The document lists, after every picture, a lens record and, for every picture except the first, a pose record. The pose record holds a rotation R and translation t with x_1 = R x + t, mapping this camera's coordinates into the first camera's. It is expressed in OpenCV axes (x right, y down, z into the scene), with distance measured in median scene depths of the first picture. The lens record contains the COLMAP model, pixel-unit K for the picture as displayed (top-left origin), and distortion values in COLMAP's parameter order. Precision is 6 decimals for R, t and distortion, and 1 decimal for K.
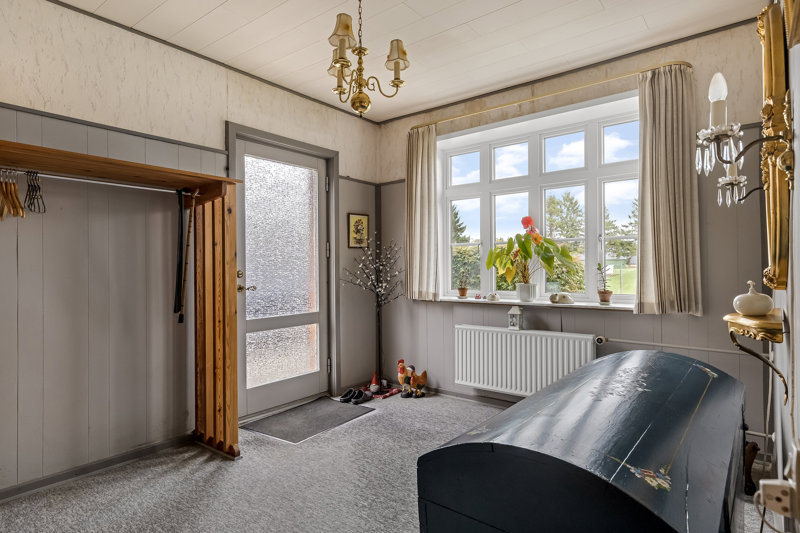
lens RADIAL K [[436.9, 0, 400.0], [0, 436.9, 266.5], [0, 0, 1]] dist [-0.000634, 0.000068]
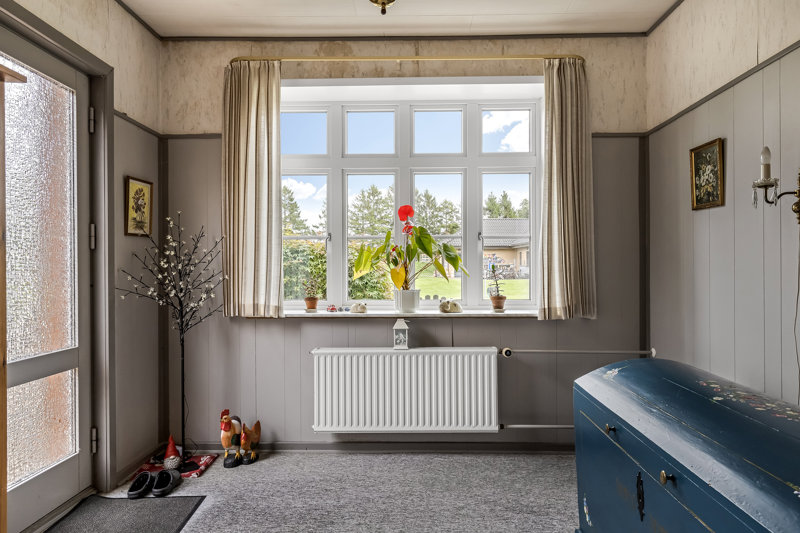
lens RADIAL K [[527.4, 0, 406.8], [0, 527.4, 271.6], [0, 0, 1]] dist [0.004204, 0.005769]
pose [[0.795924, 0.003091, 0.605389, -0.263364], [-0.004687, 0.999988, 0.001055, 0.004716], [-0.605379, -0.003677, 0.795929, 0.213009]]
